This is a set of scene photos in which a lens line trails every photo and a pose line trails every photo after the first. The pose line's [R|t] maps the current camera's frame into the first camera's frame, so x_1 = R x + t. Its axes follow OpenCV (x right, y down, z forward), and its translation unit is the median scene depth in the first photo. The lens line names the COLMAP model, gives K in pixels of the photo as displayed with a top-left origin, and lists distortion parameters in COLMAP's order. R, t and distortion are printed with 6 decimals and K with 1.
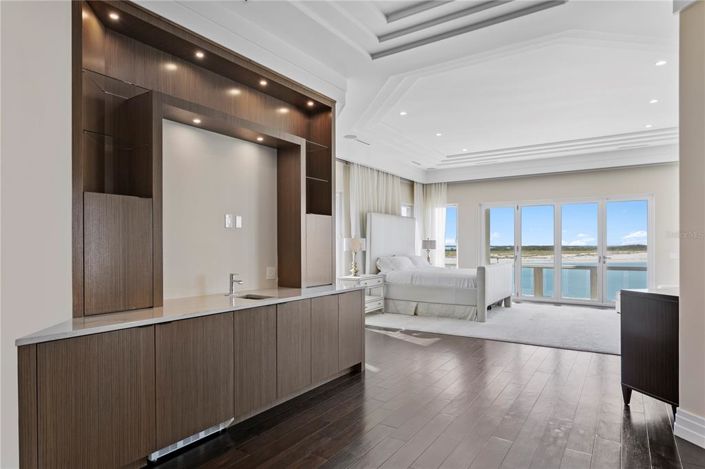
lens RADIAL K [[427.7, 0, 348.2], [0, 427.7, 238.1], [0, 0, 1]] dist [0.001768, 0.002232]
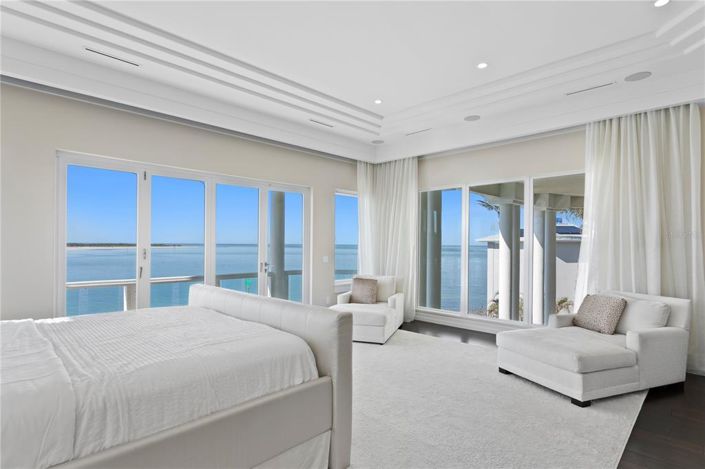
lens RADIAL K [[376.4, 0, 351.2], [0, 376.4, 240.6], [0, 0, 1]] dist [-0.004828, -0.000110]
pose [[0.195939, 0.011572, 0.980548, -0.005848], [-0.025621, 0.999649, -0.006677, 0.007065], [-0.980281, -0.023814, 0.196167, 0.838164]]
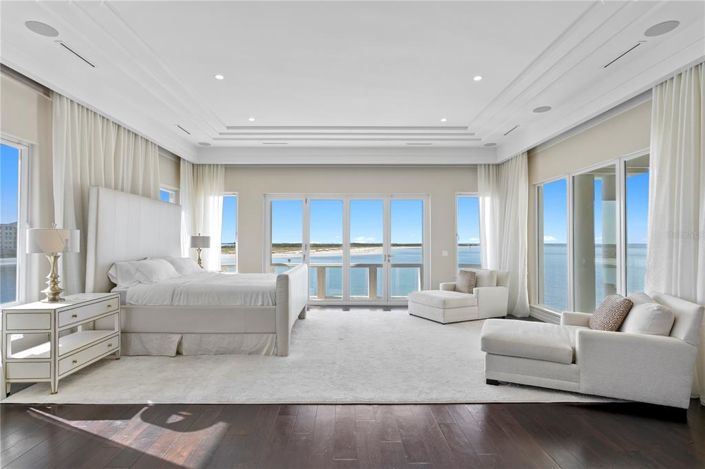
lens RADIAL K [[376.4, 0, 352.2], [0, 376.4, 237.1], [0, 0, 1]] dist [-0.004828, -0.000110]
pose [[0.838620, 0.010108, 0.544623, 0.063617], [-0.010934, 0.999939, -0.001722, 0.005783], [-0.544607, -0.004511, 0.838679, 0.367561]]
